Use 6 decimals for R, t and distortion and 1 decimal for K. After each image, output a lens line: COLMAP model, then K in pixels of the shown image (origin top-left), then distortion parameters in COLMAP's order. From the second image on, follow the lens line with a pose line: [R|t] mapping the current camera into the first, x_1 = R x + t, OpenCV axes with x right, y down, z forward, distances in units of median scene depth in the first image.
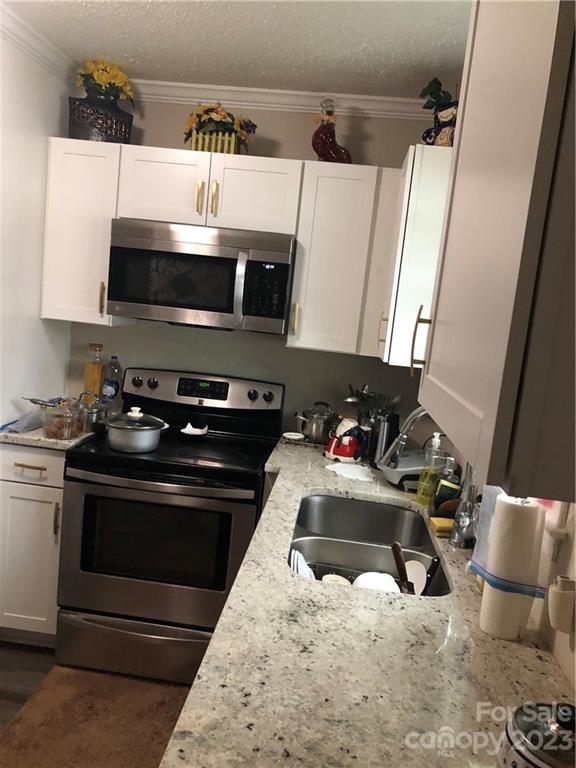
lens RADIAL K [[628.4, 0, 291.5], [0, 628.4, 396.2], [0, 0, 1]] dist [0.017265, -0.004703]
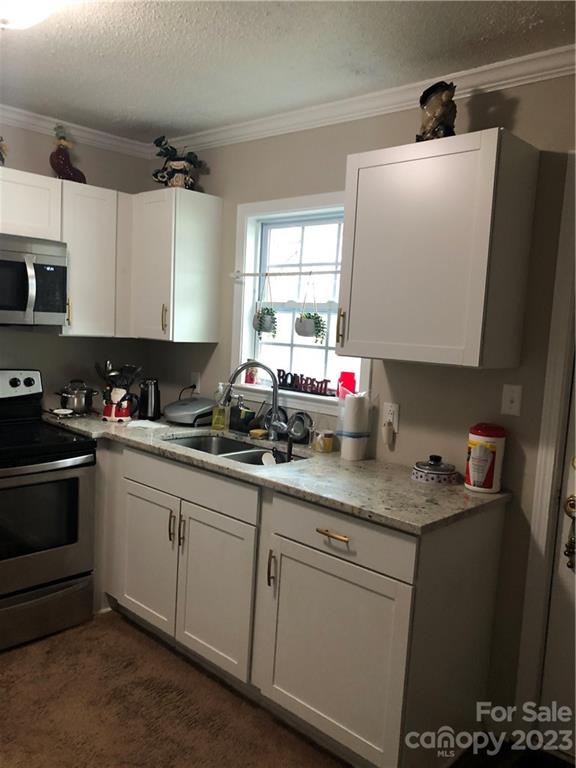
lens RADIAL K [[628.4, 0, 291.5], [0, 628.4, 396.2], [0, 0, 1]] dist [0.017265, -0.004703]
pose [[0.620225, -0.161677, 0.767582, -0.680748], [0.122637, 0.986482, 0.108691, -0.043950], [-0.774778, 0.026721, 0.631668, -0.080312]]
